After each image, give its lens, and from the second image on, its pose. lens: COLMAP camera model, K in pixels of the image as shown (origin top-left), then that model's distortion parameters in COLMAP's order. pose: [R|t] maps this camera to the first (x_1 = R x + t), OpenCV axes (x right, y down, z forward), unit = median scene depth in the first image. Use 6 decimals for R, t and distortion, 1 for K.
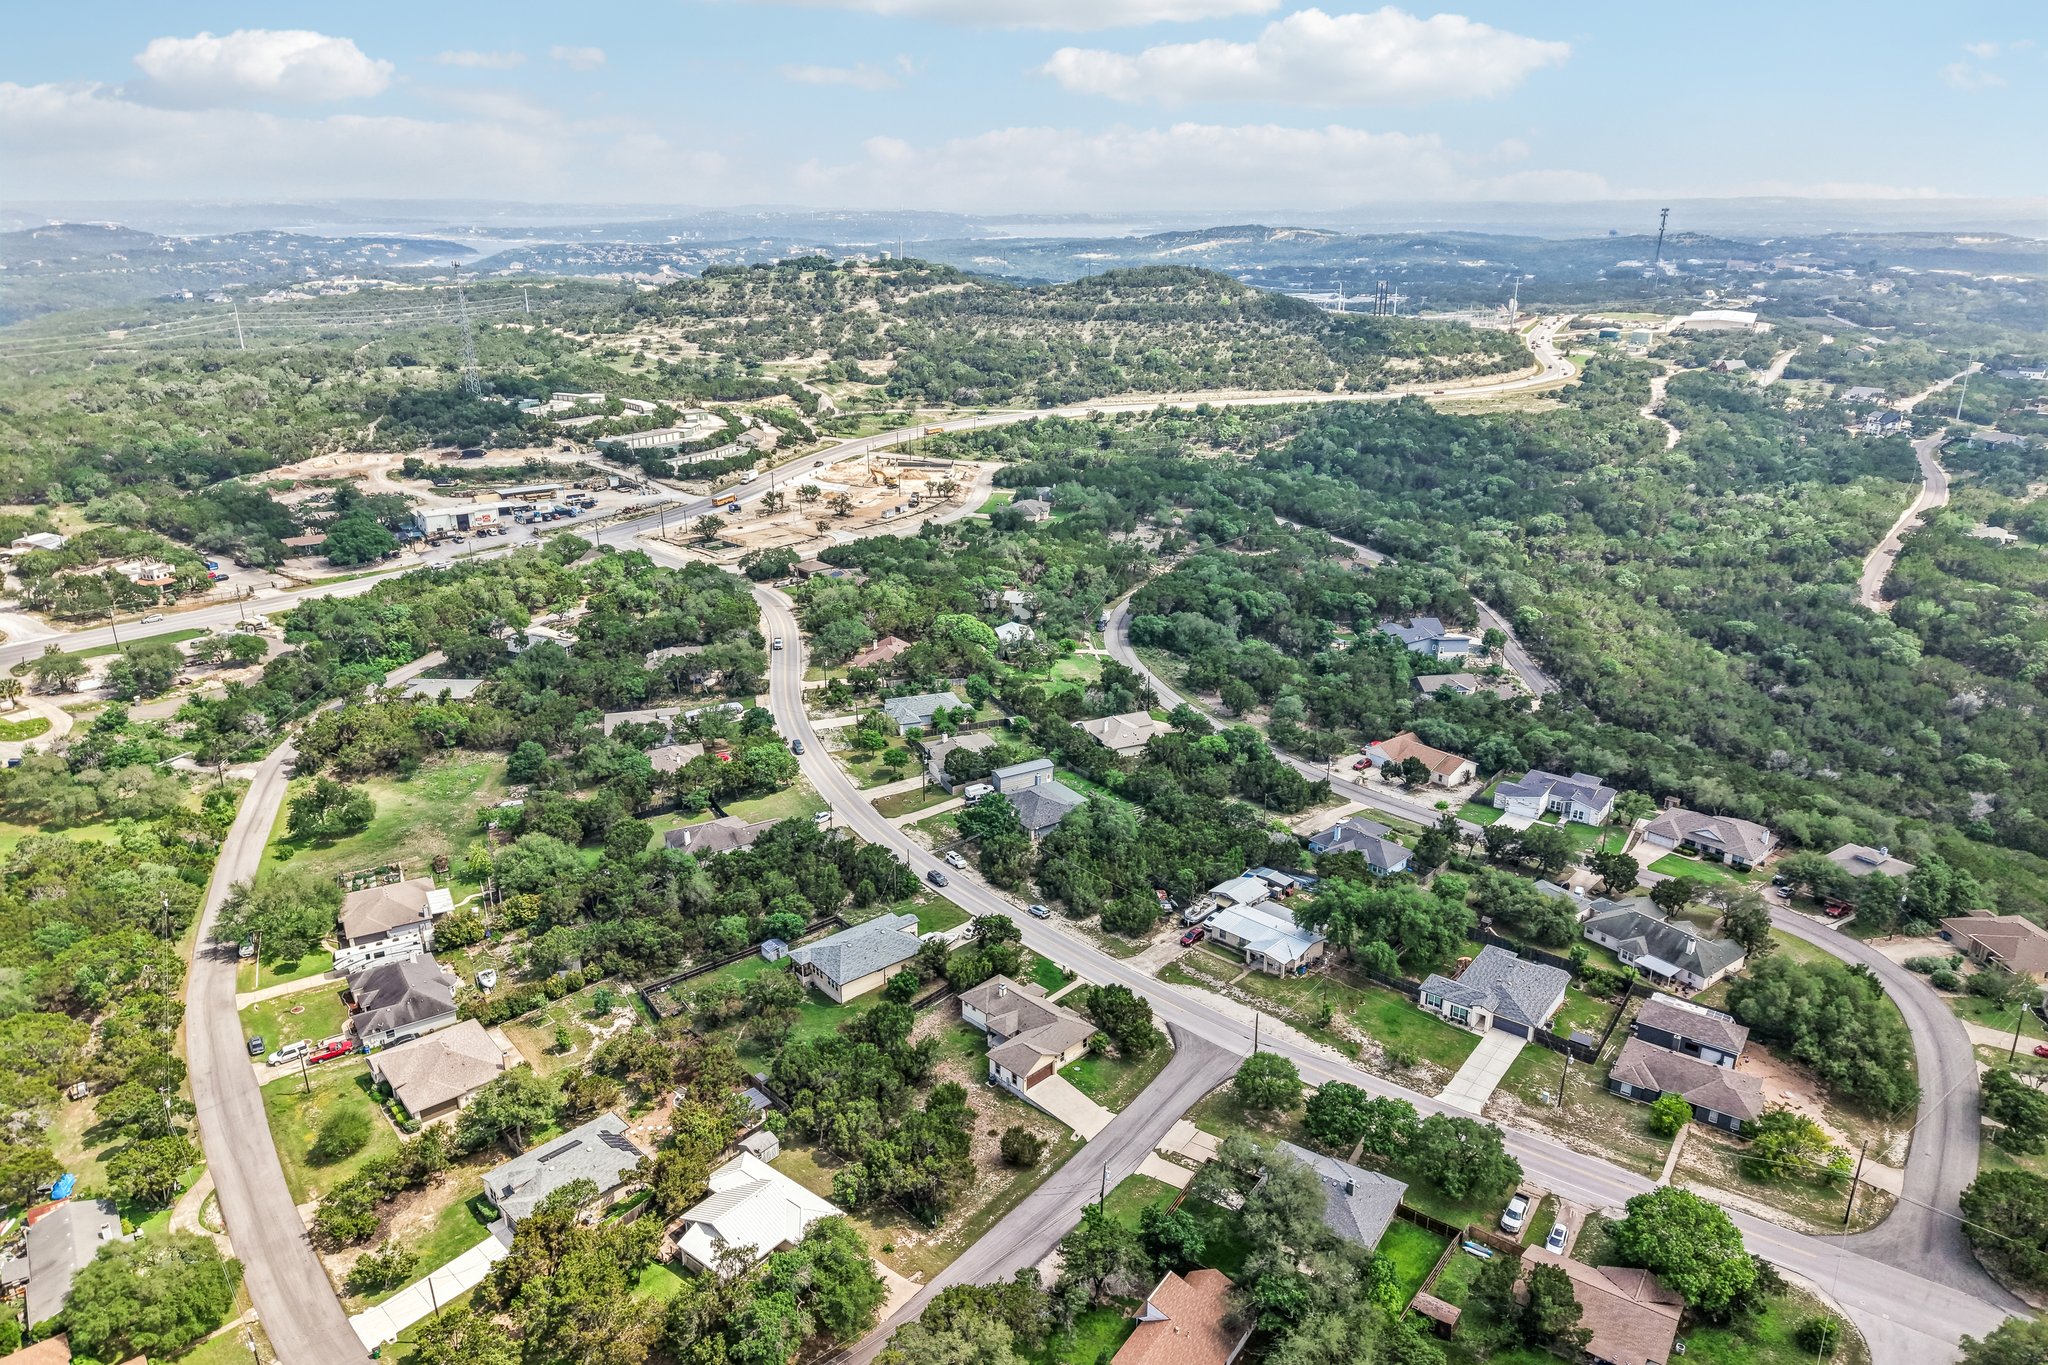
lens RADIAL K [[1358.3, 0, 1038.0], [0, 1358.3, 650.1], [0, 0, 1]] dist [0.045574, -0.047182]
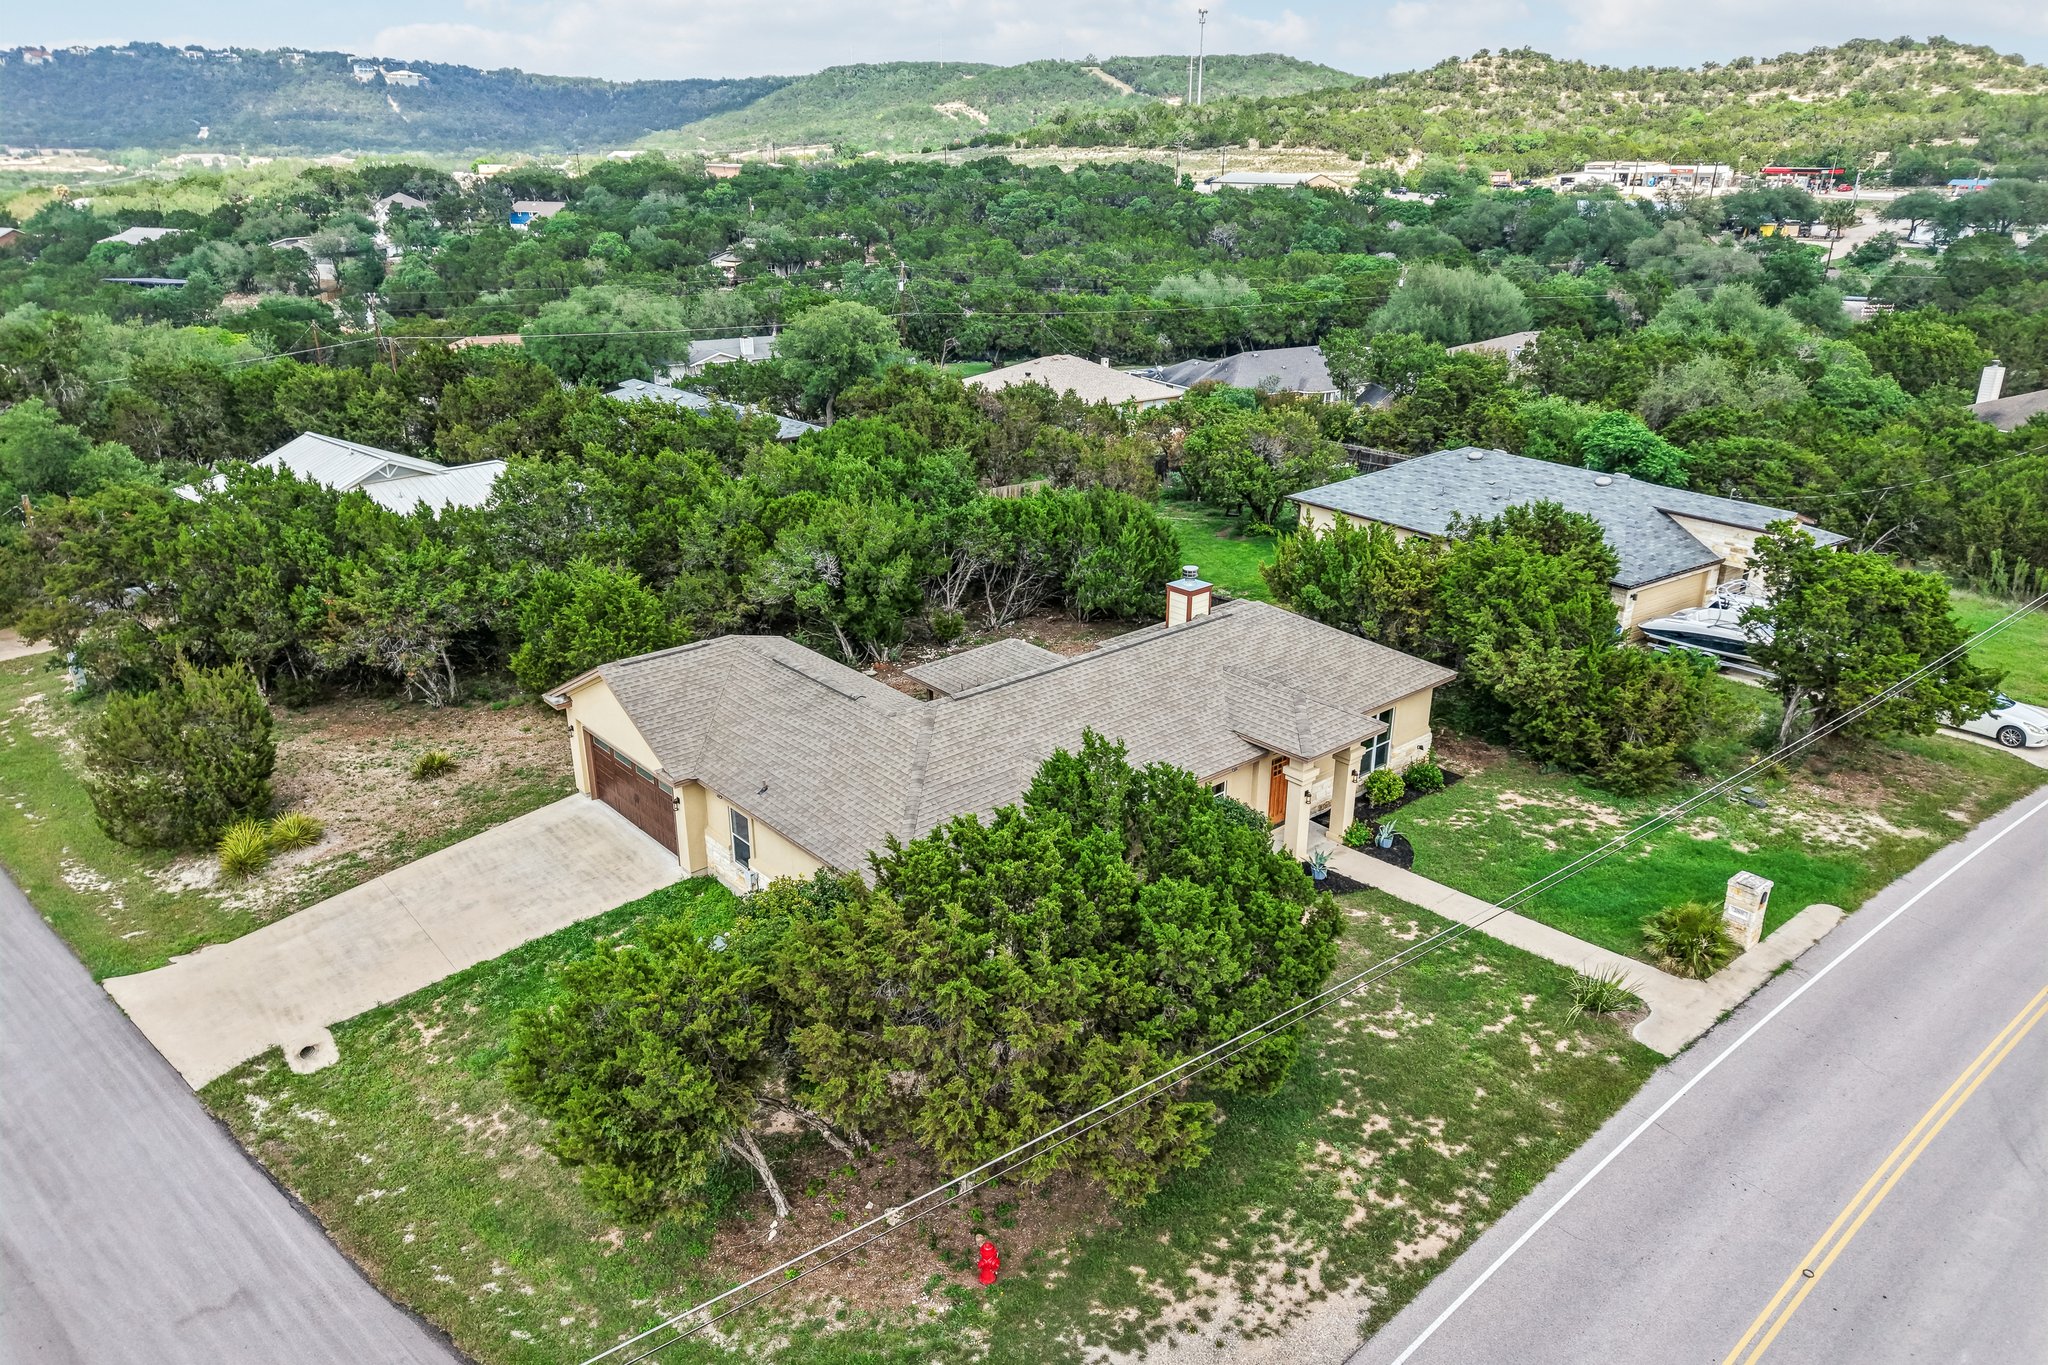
lens RADIAL K [[1358.3, 0, 1011.7], [0, 1358.3, 694.3], [0, 0, 1]] dist [0.045574, -0.047182]
pose [[-0.078599, 0.353115, -0.932273, 0.114965], [-0.315610, 0.878249, 0.359261, 0.140114], [0.945628, 0.322472, 0.042417, 0.685770]]
